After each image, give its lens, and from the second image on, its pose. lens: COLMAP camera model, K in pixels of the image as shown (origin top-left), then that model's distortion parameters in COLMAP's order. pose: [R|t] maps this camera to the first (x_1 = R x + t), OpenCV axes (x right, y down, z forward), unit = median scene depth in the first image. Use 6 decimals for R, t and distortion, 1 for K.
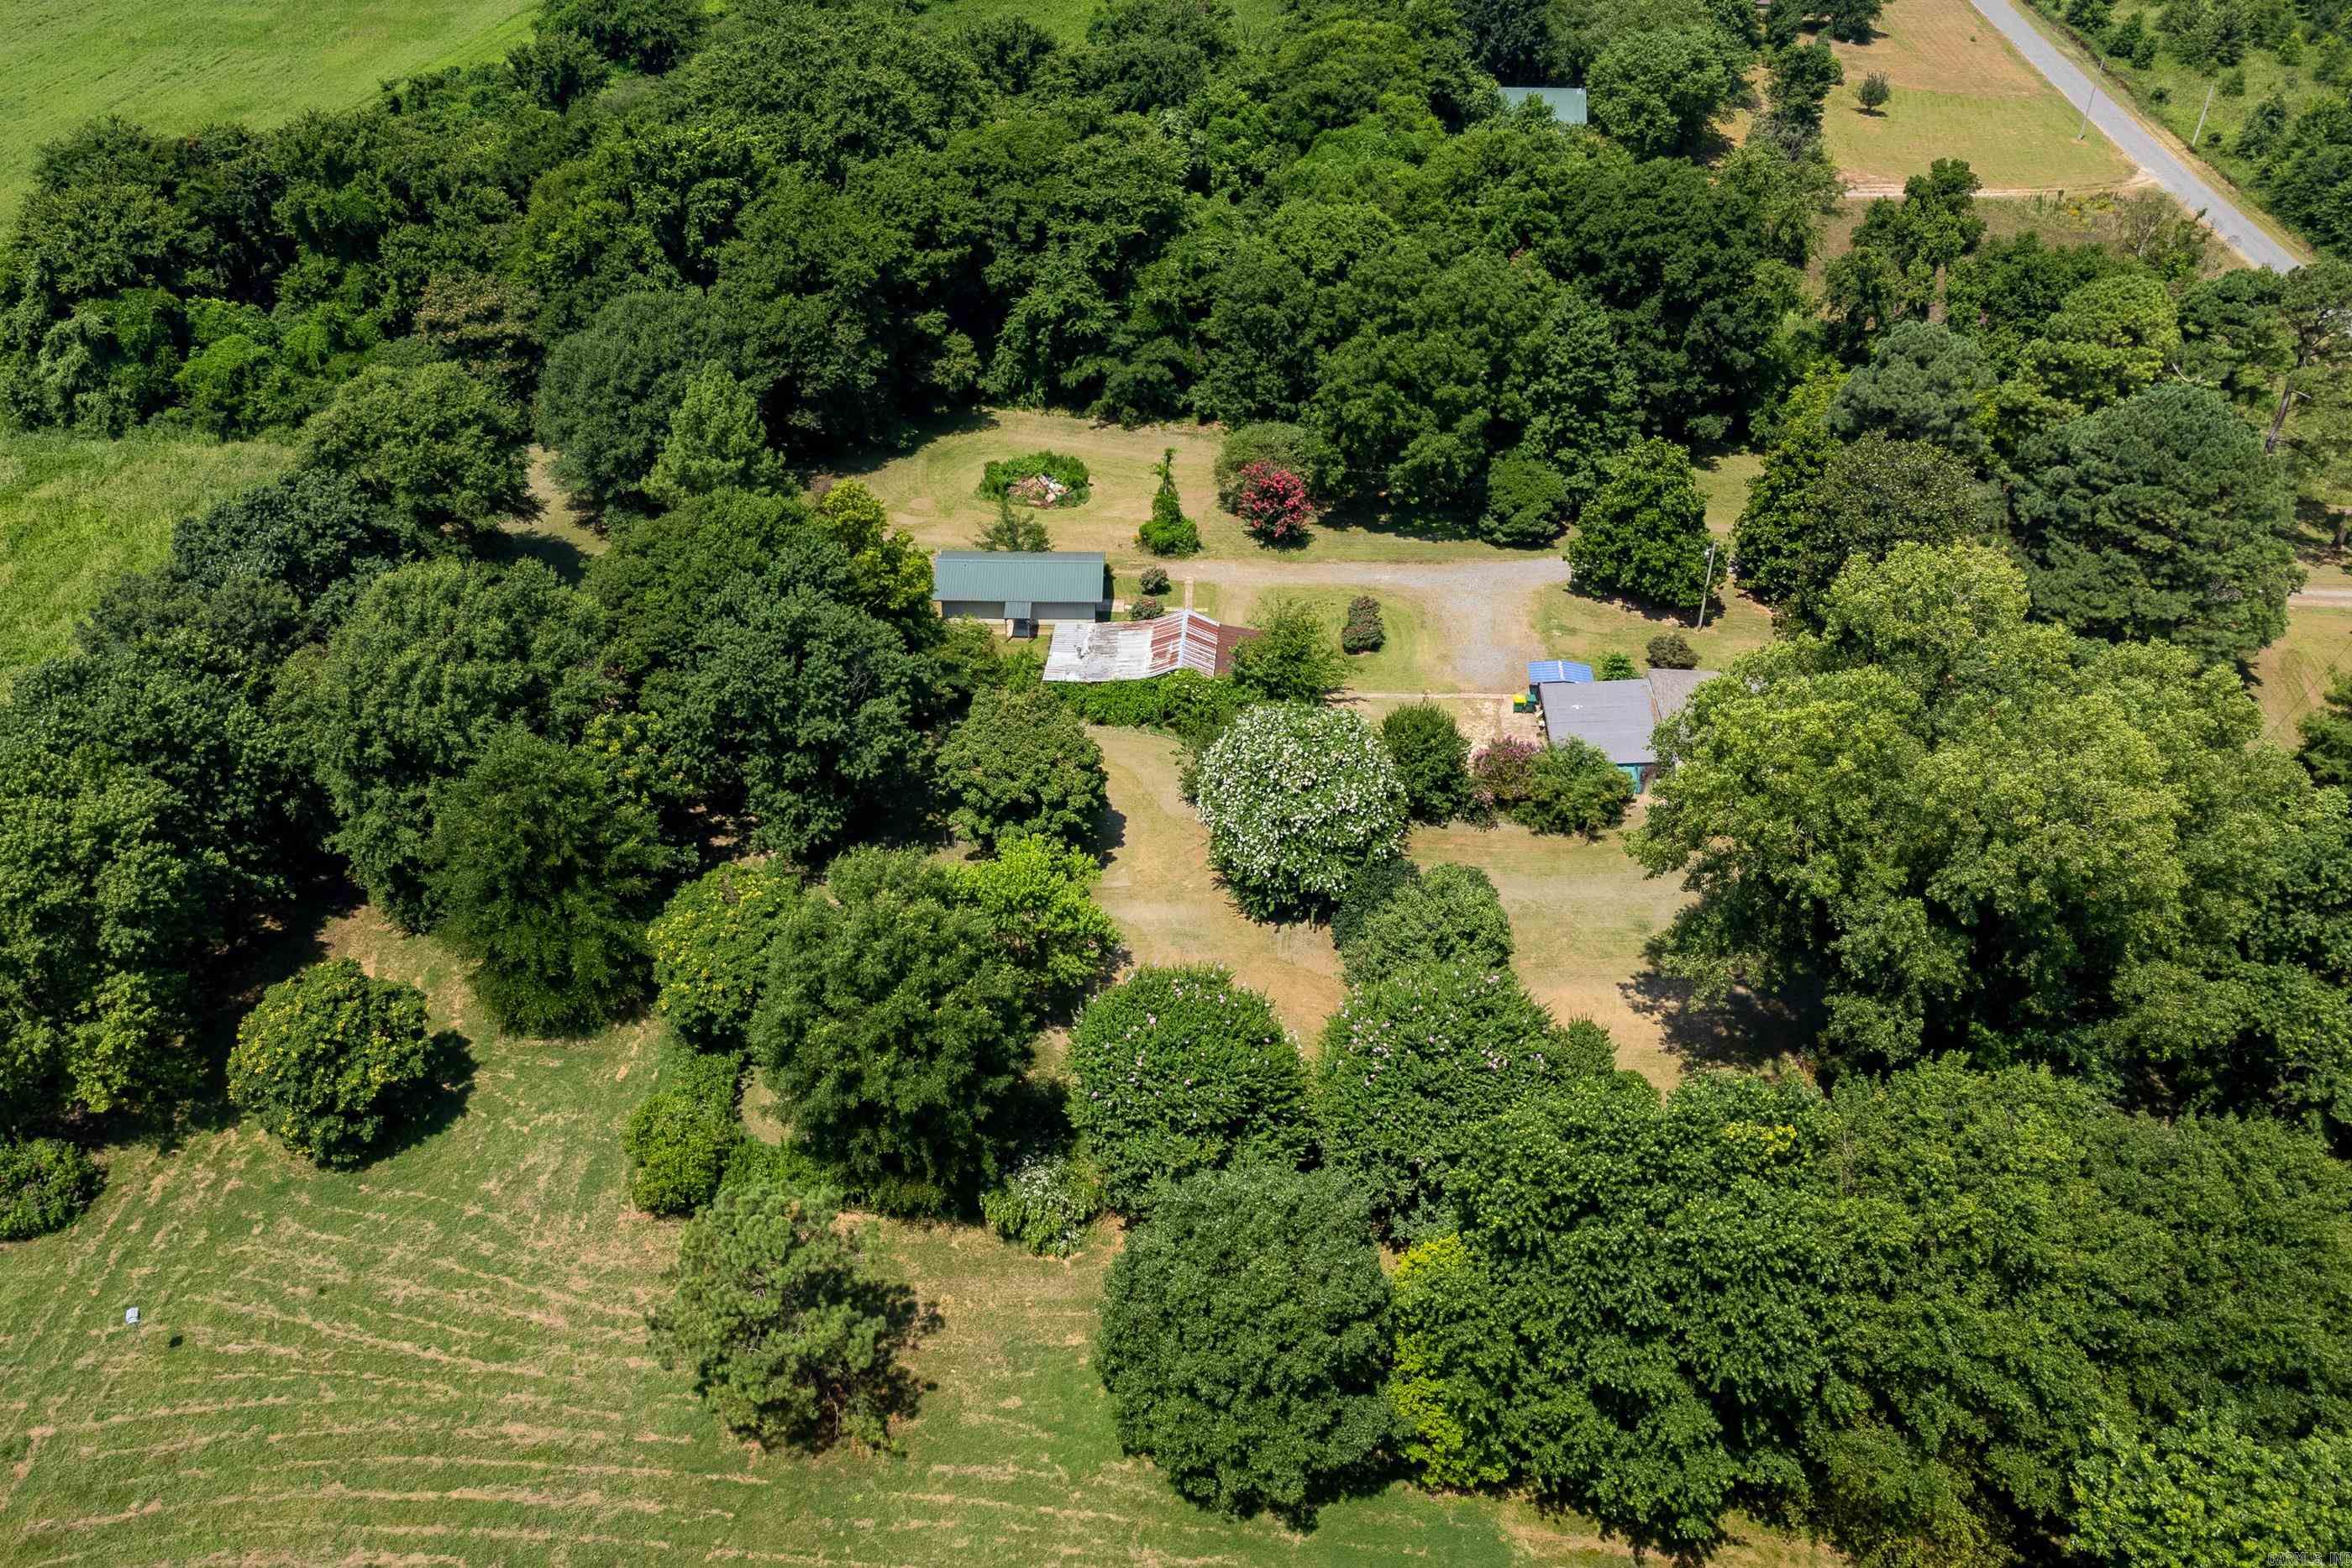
lens RADIAL K [[1807.4, 0, 1102.2], [0, 1807.4, 810.1], [0, 0, 1]] dist [0.022109, -0.015753]
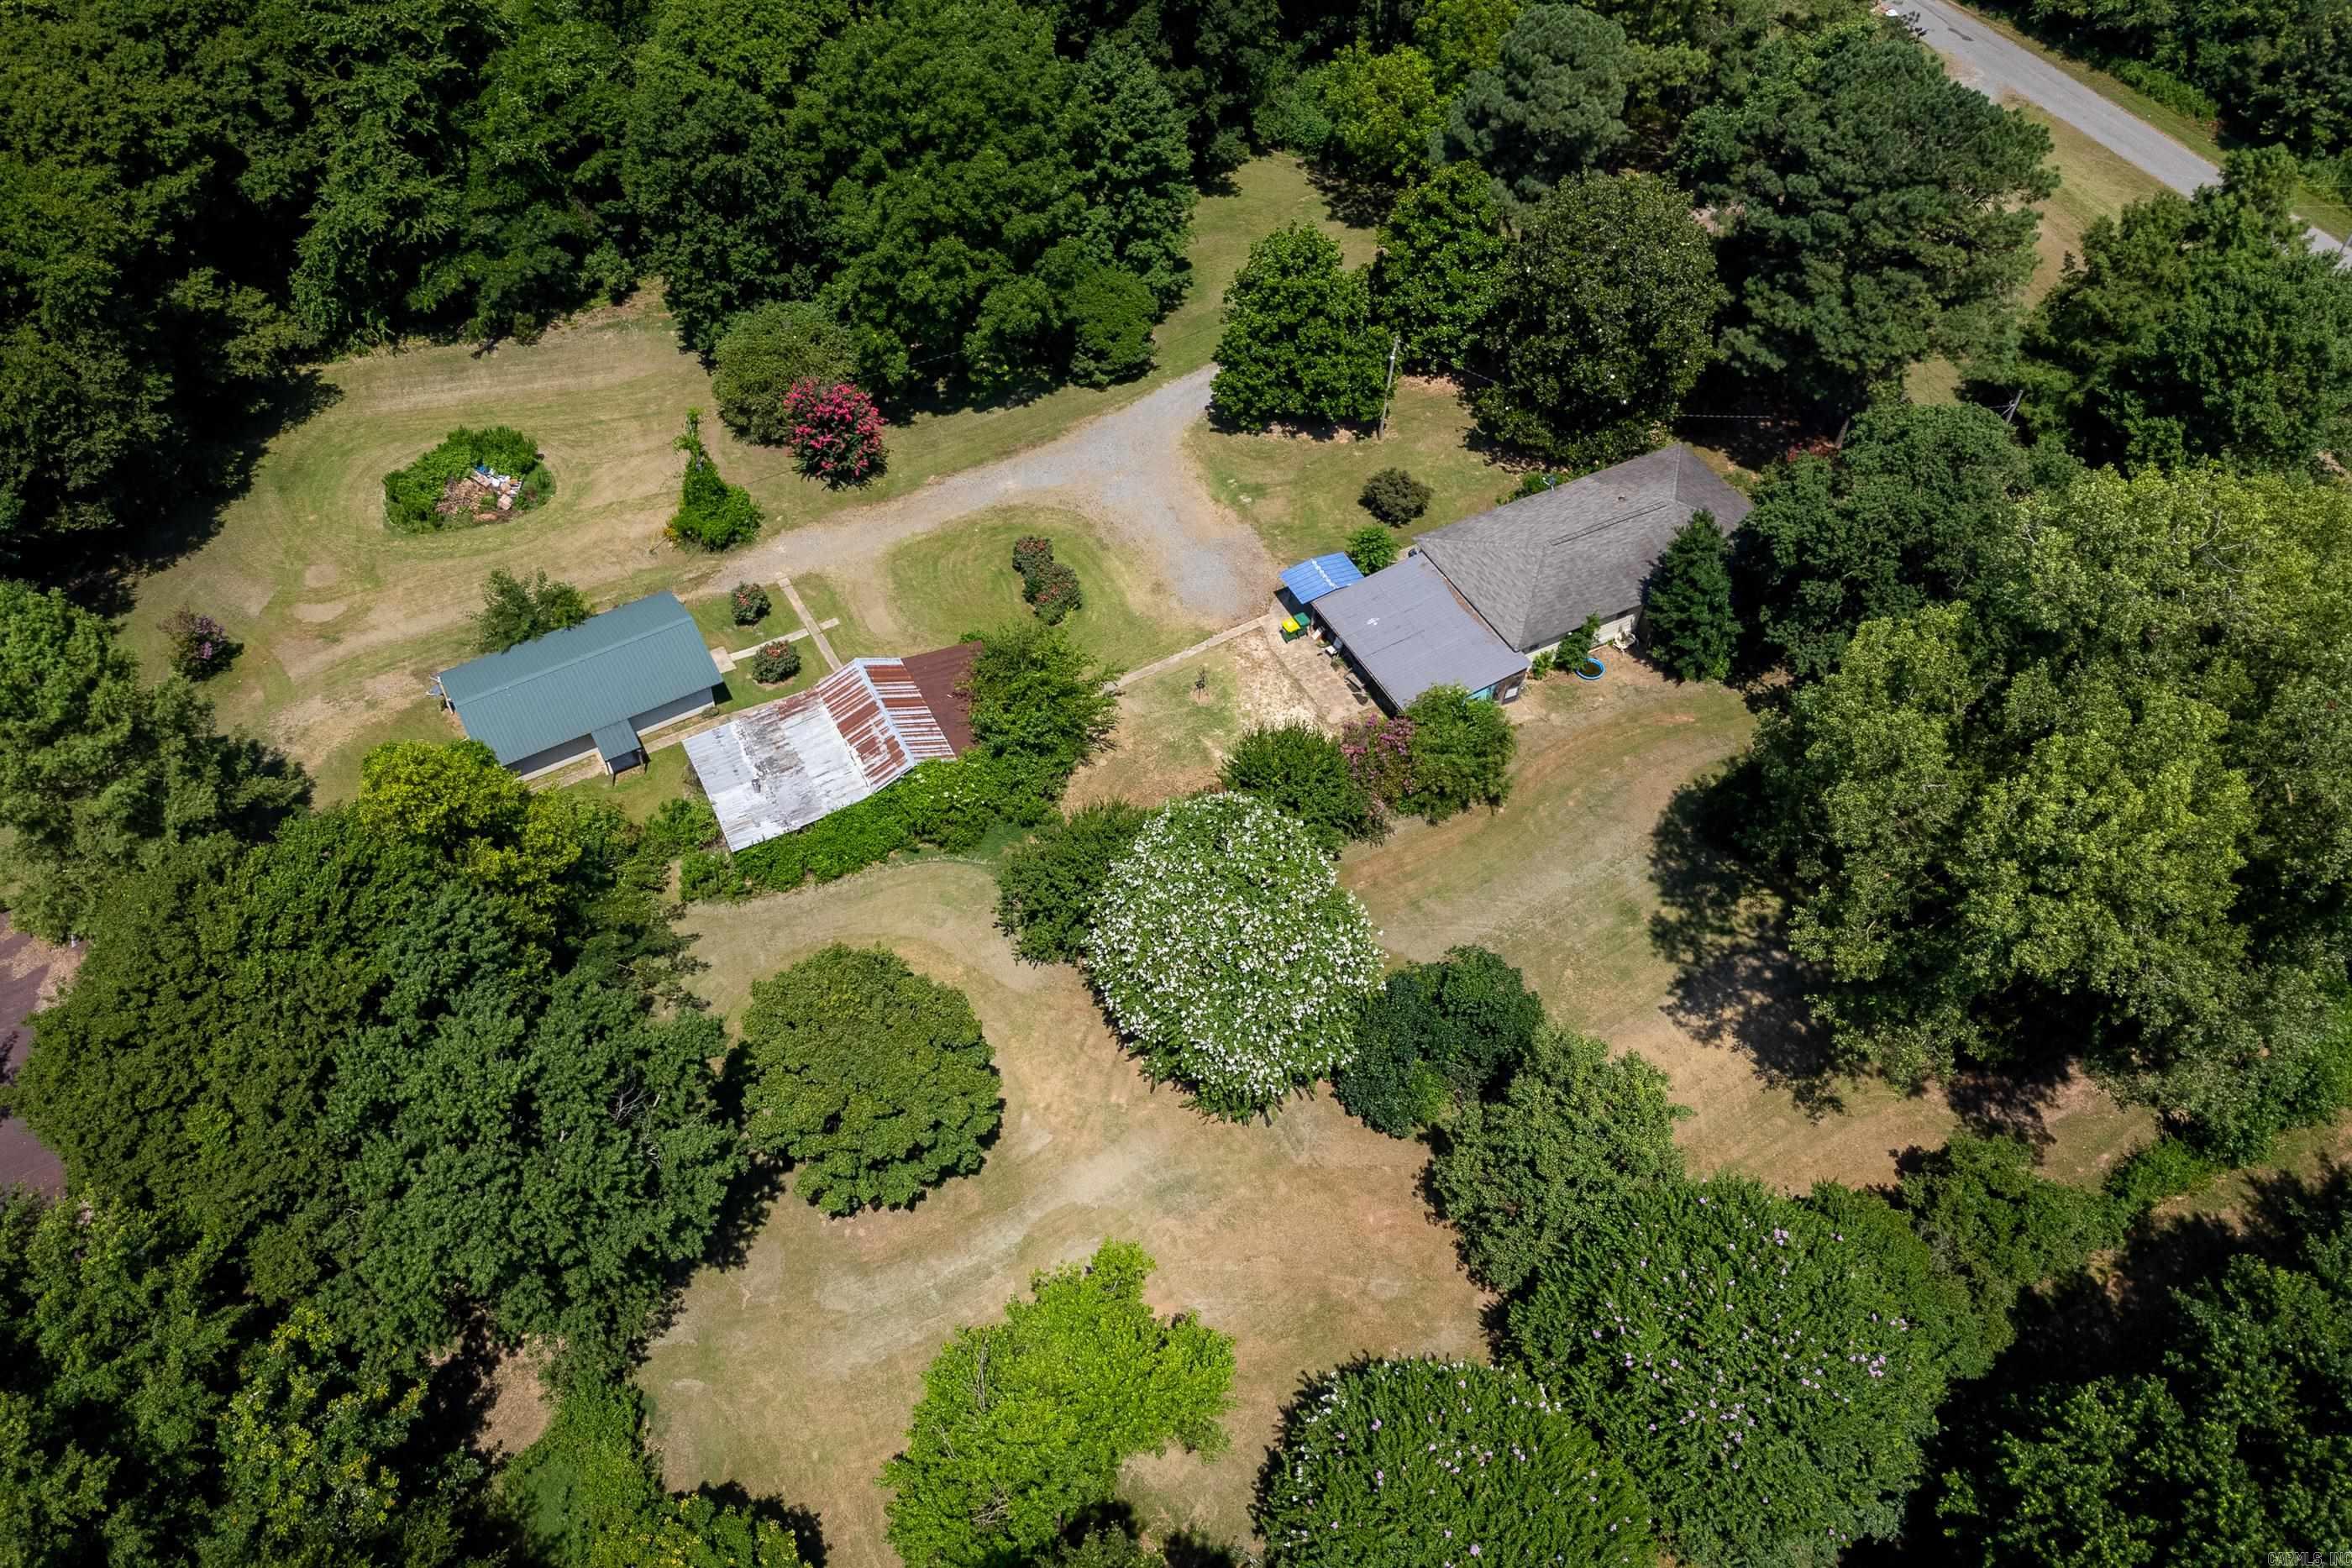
lens RADIAL K [[1668.0, 0, 1080.5], [0, 1668.0, 776.9], [0, 0, 1]] dist [0.016668, -0.012871]
pose [[0.849598, -0.392192, 0.352659, -0.112760], [0.294625, 0.907489, 0.299432, -0.210733], [-0.437469, -0.150495, 0.886551, 0.324660]]
